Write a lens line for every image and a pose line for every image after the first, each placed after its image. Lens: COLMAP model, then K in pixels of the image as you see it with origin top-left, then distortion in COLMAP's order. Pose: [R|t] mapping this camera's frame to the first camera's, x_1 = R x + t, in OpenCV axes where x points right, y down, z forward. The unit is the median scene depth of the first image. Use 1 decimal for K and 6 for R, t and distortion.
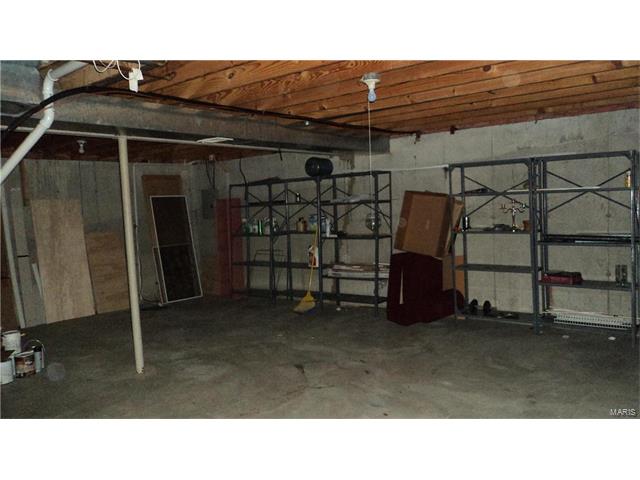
lens RADIAL K [[512.0, 0, 321.3], [0, 512.0, 239.7], [0, 0, 1]] dist [-0.047499, 0.009391]
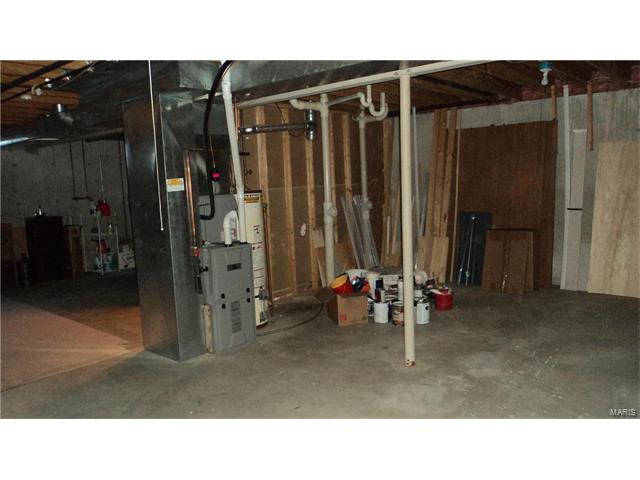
lens RADIAL K [[512.0, 0, 321.4], [0, 512.0, 240.5], [0, 0, 1]] dist [-0.047499, 0.009391]
pose [[-0.041172, 0.167591, -0.984997, 0.448162], [-0.023716, 0.985391, 0.168649, -0.076783], [0.998871, 0.030304, -0.036596, 0.909372]]
